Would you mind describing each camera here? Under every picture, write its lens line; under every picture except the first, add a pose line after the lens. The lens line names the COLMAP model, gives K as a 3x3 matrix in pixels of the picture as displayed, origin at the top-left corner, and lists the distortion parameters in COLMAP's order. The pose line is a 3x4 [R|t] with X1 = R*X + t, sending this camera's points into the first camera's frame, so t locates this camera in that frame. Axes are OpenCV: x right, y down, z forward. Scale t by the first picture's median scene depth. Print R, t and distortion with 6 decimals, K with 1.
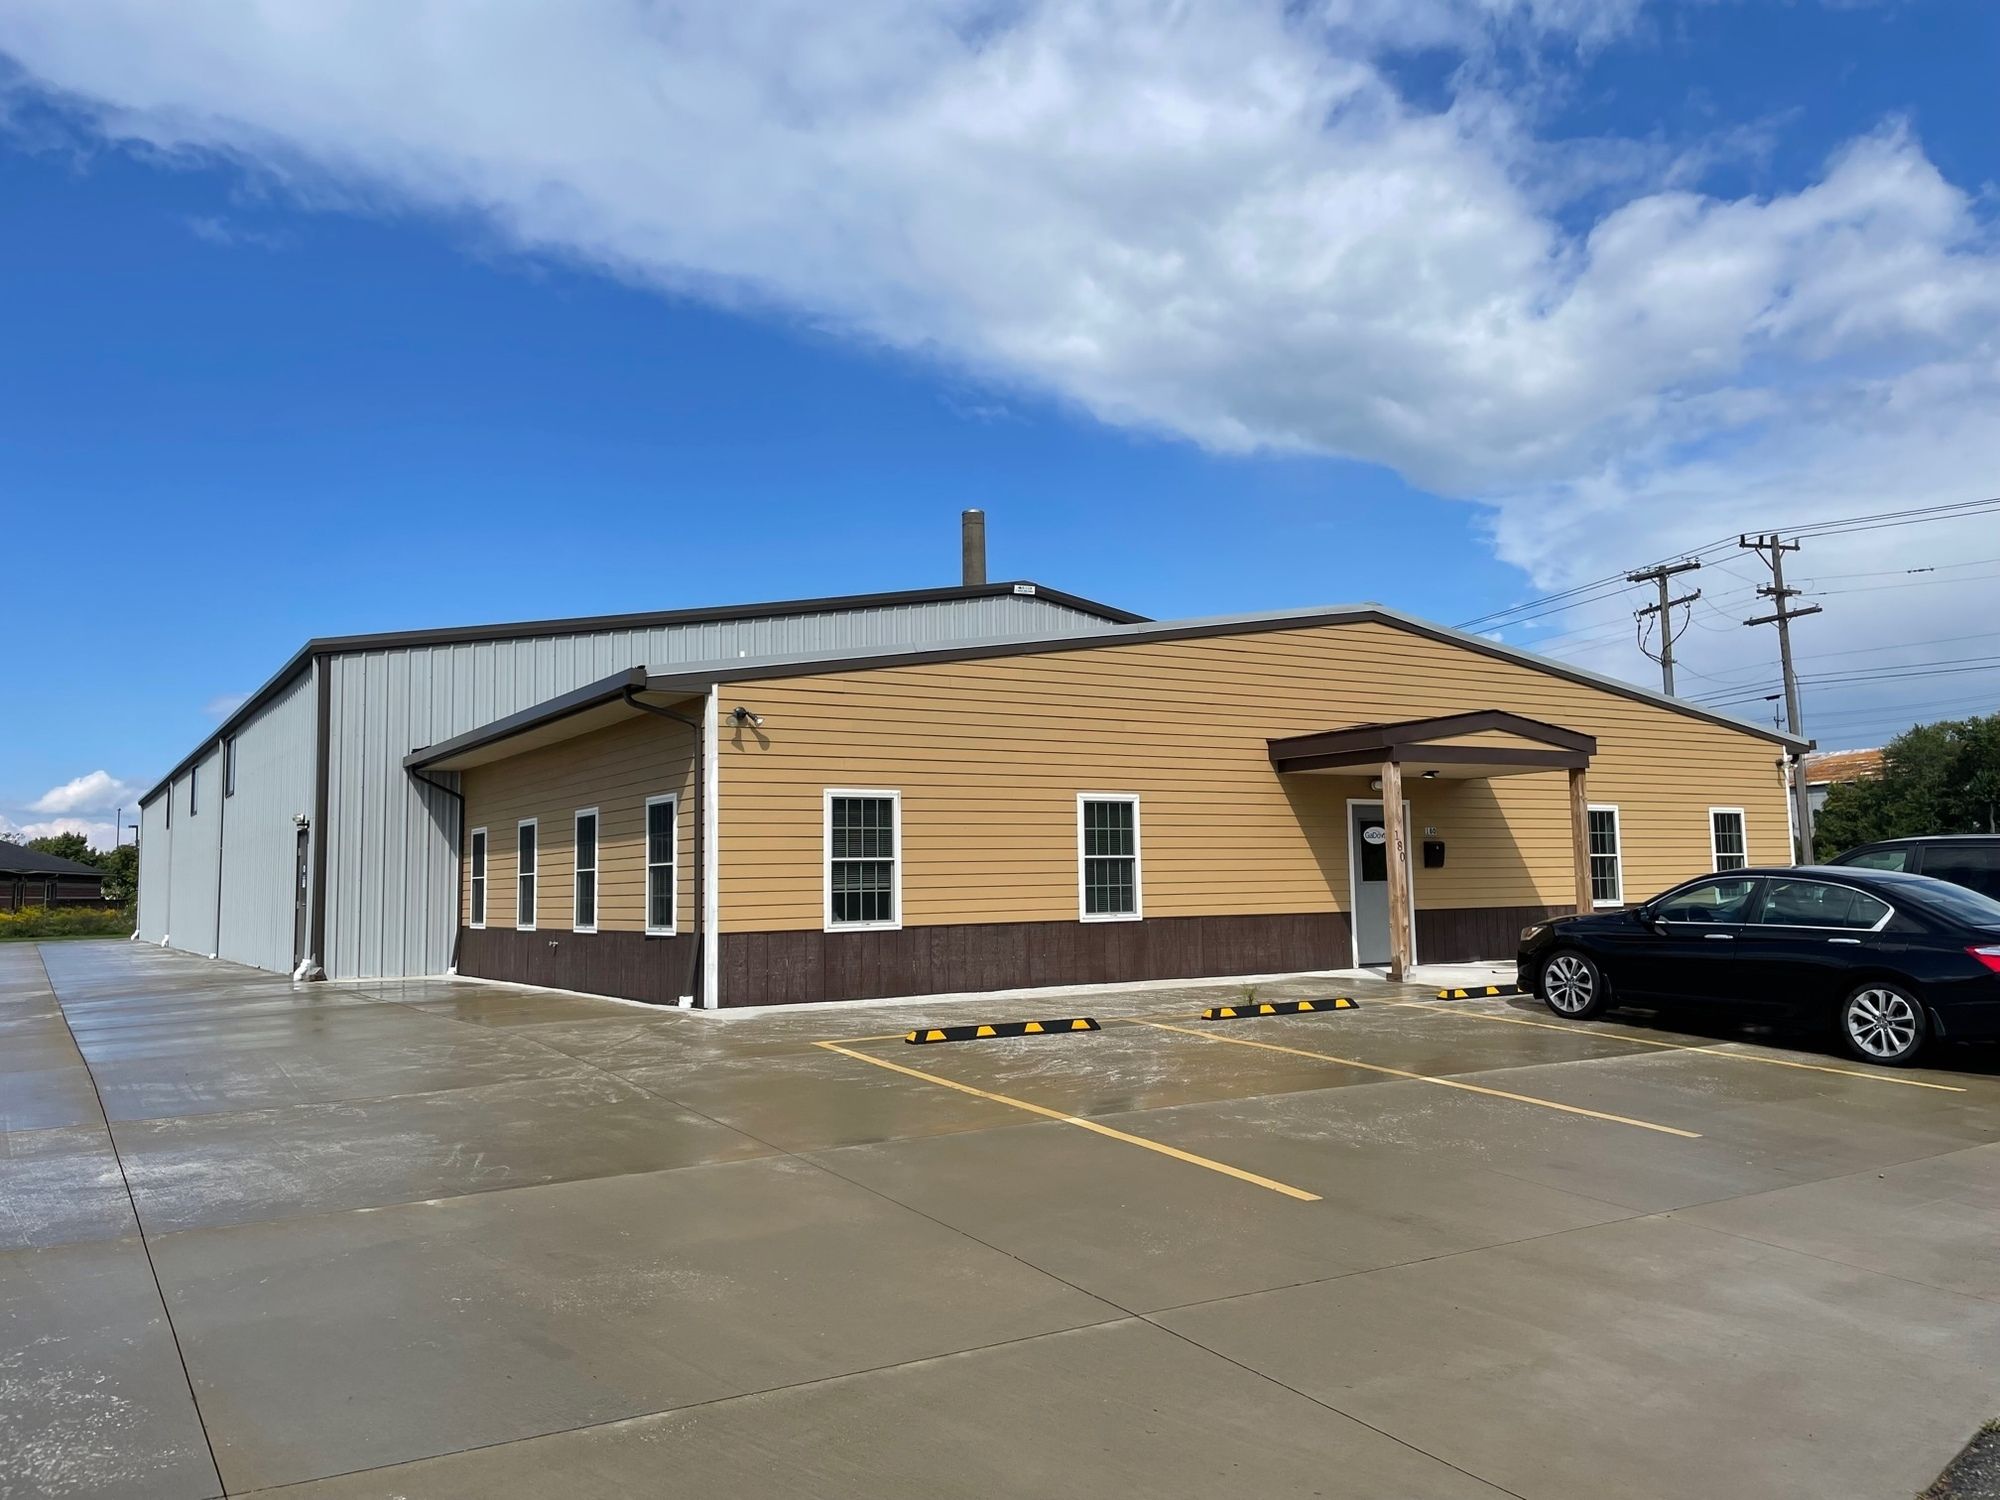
lens RADIAL K [[1524.3, 0, 998.5], [0, 1524.3, 733.0], [0, 0, 1]] dist [0.089277, 0.000053]
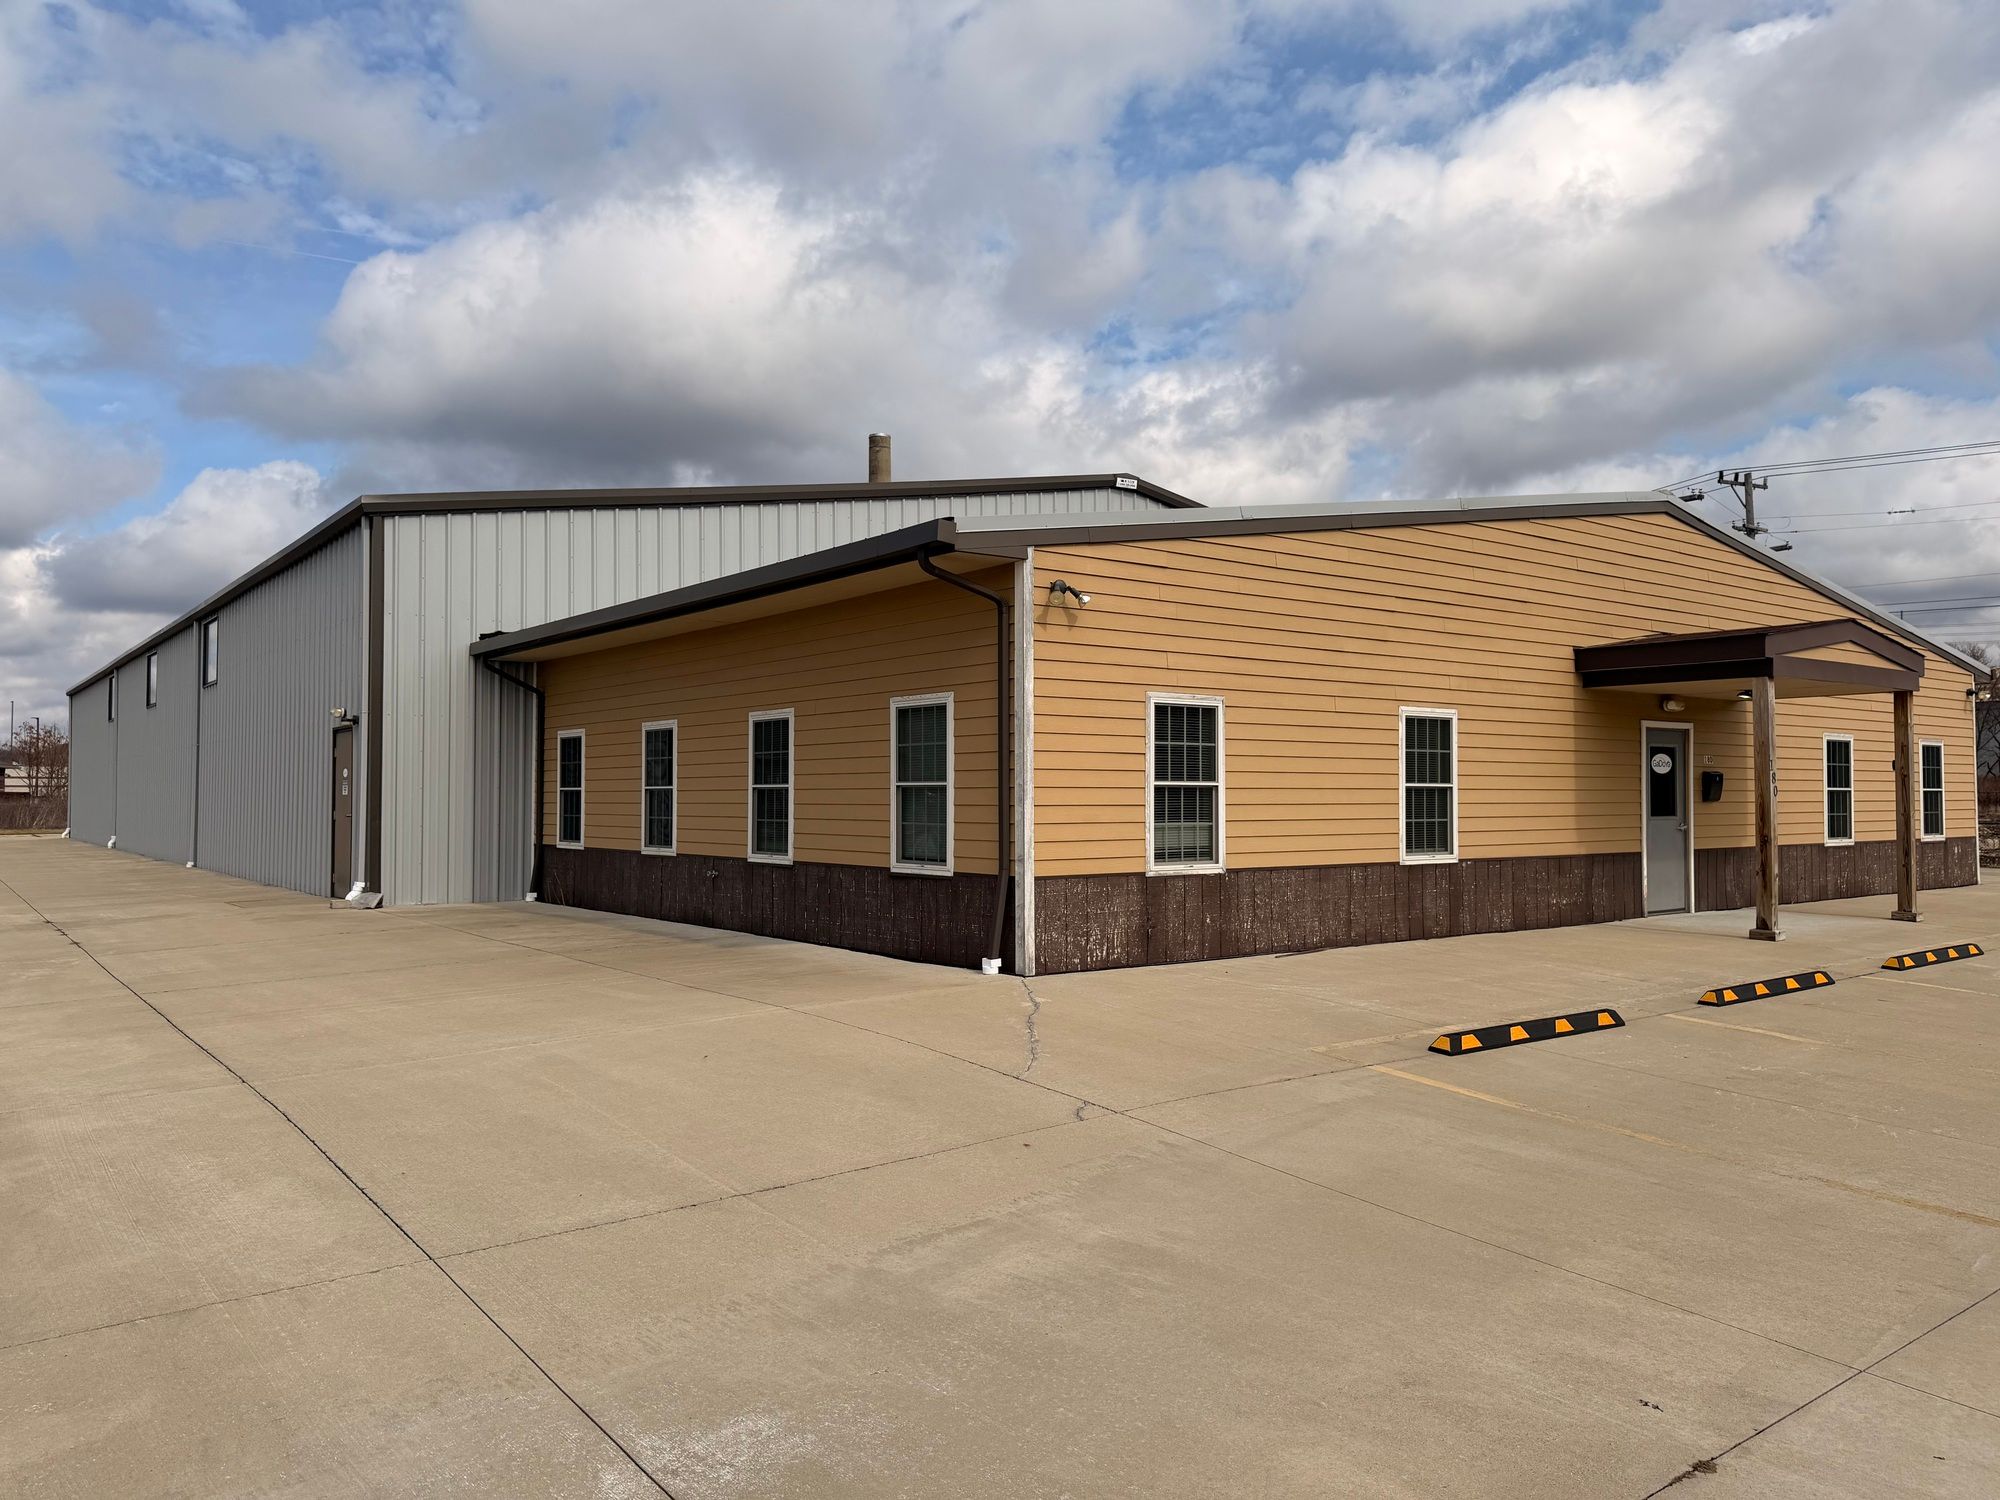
lens RADIAL K [[1418.0, 0, 998.5], [0, 1418.0, 755.0], [0, 0, 1]] dist [0.080747, -0.007406]
pose [[0.995458, 0.022565, 0.092494, -0.229232], [-0.029001, 0.997206, 0.068842, 0.019192], [-0.090682, -0.071212, 0.993331, 0.264510]]
